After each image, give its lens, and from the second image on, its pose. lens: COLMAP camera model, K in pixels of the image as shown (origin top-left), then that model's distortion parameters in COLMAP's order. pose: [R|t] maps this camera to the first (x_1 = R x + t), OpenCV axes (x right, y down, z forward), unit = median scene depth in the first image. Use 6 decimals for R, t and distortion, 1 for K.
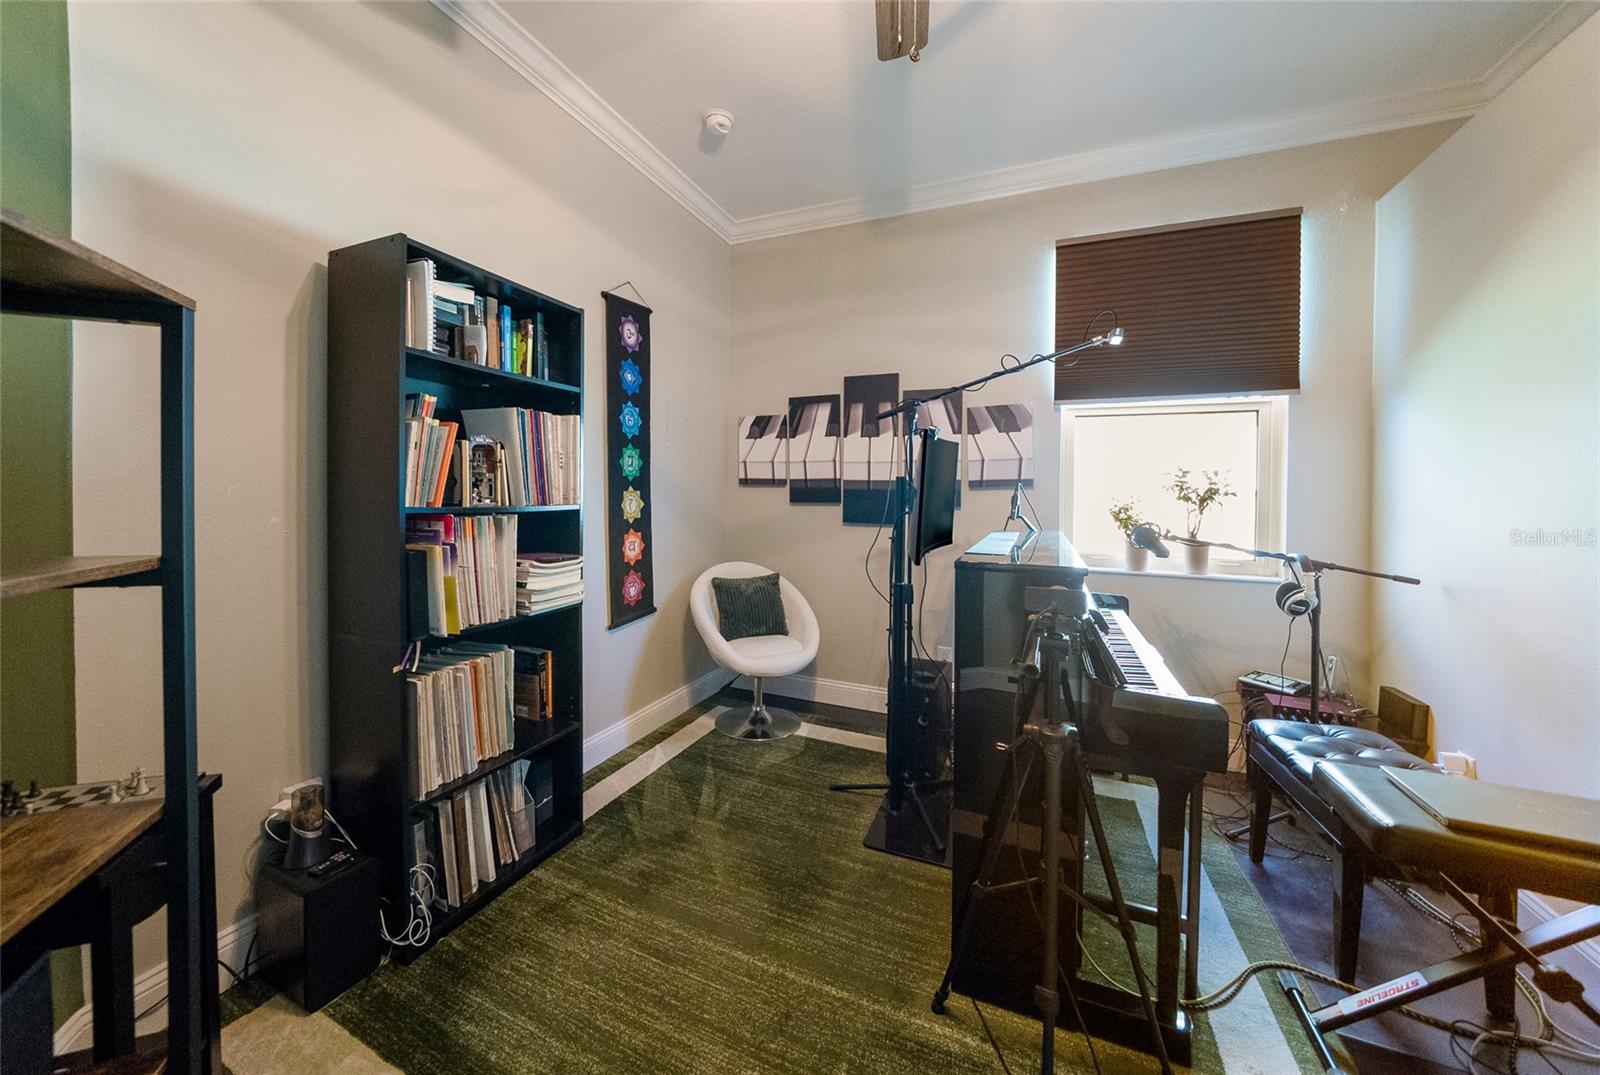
lens RADIAL K [[582.5, 0, 771.4], [0, 582.5, 494.9], [0, 0, 1]] dist [-0.015545, 0.000029]
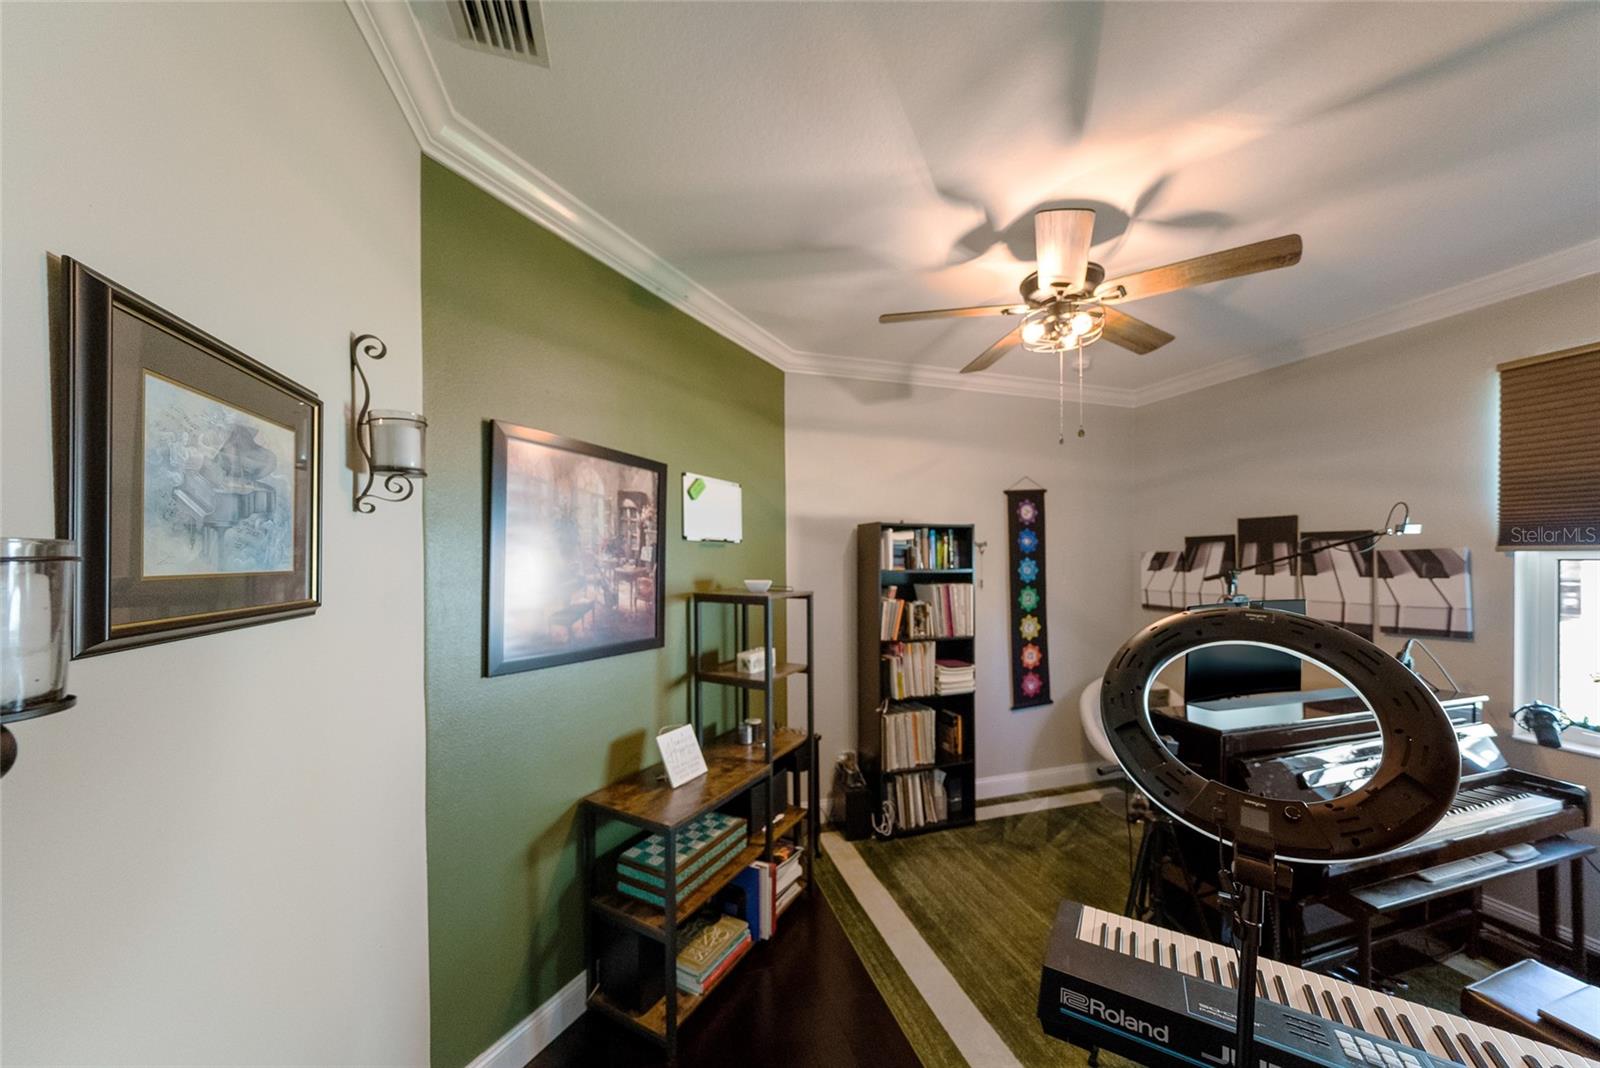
lens RADIAL K [[556.8, 0, 797.2], [0, 556.8, 529.1], [0, 0, 1]] dist [-0.017851, 0.000109]
pose [[0.667190, -0.039087, -0.743861, 0.643198], [-0.000187, 0.998613, -0.052642, -0.240381], [0.744887, 0.035261, 0.666258, -0.592051]]
